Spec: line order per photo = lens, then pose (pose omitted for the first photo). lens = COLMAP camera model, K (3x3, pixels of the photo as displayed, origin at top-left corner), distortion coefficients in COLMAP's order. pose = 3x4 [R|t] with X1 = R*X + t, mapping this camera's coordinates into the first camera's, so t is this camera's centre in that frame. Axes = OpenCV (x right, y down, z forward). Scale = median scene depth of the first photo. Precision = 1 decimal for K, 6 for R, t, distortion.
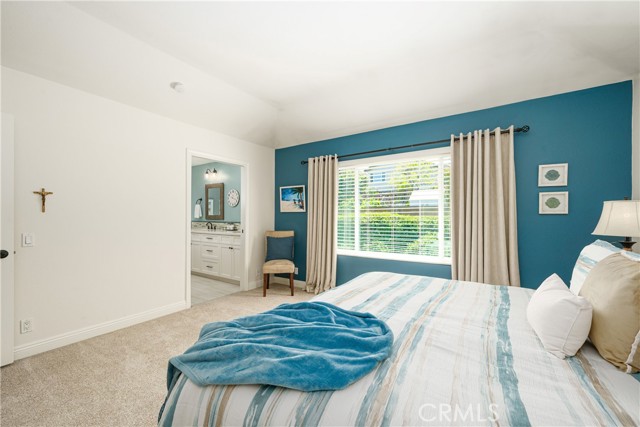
lens RADIAL K [[252.3, 0, 320.0], [0, 252.3, 213.5], [0, 0, 1]] dist [-0.001320, -0.000251]
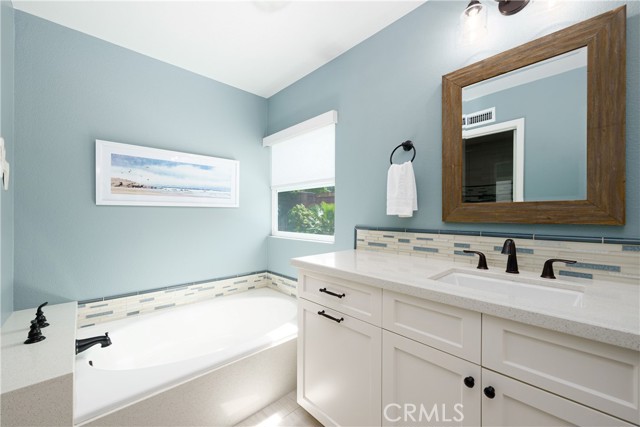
lens RADIAL K [[252.3, 0, 320.0], [0, 252.3, 213.5], [0, 0, 1]] dist [-0.001320, -0.000251]
pose [[0.973912, 0.000268, -0.226928, -0.618845], [0.003145, 0.999887, 0.014680, 0.013549], [0.226906, -0.015011, 0.973801, 0.897695]]
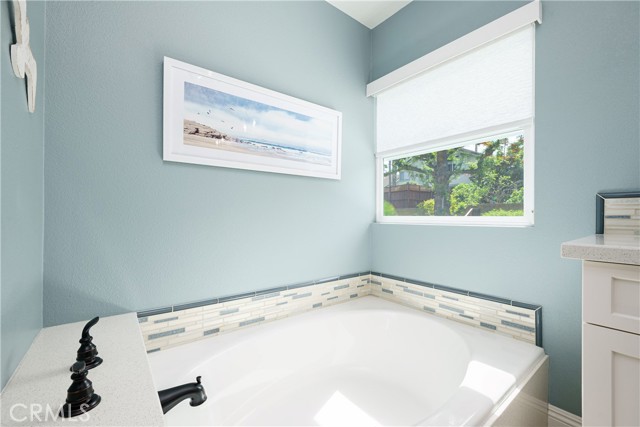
lens RADIAL K [[267.1, 0, 320.0], [0, 267.1, 213.5], [0, 0, 1]] dist [-0.000346, -0.000018]
pose [[0.948957, -0.000159, -0.315405, -0.808501], [0.002992, 0.999959, 0.008496, 0.053642], [0.315391, -0.009006, 0.948919, 0.994363]]
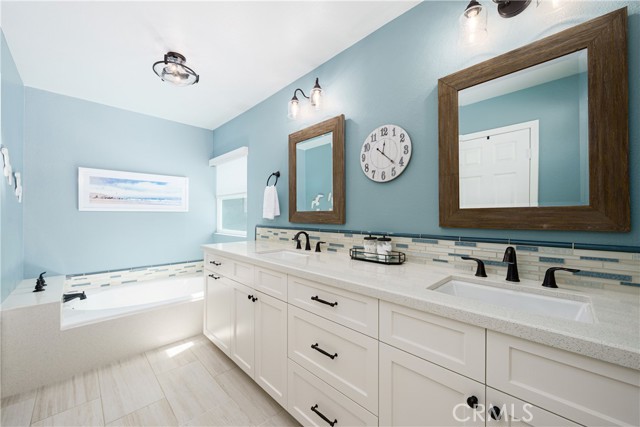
lens RADIAL K [[266.8, 0, 320.0], [0, 266.8, 213.5], [0, 0, 1]] dist [0.002001, 0.000380]
pose [[0.974658, 0.000745, -0.223697, -0.380363], [-0.002127, 0.999980, -0.005936, 0.014129], [0.223688, 0.006261, 0.974641, 0.731988]]
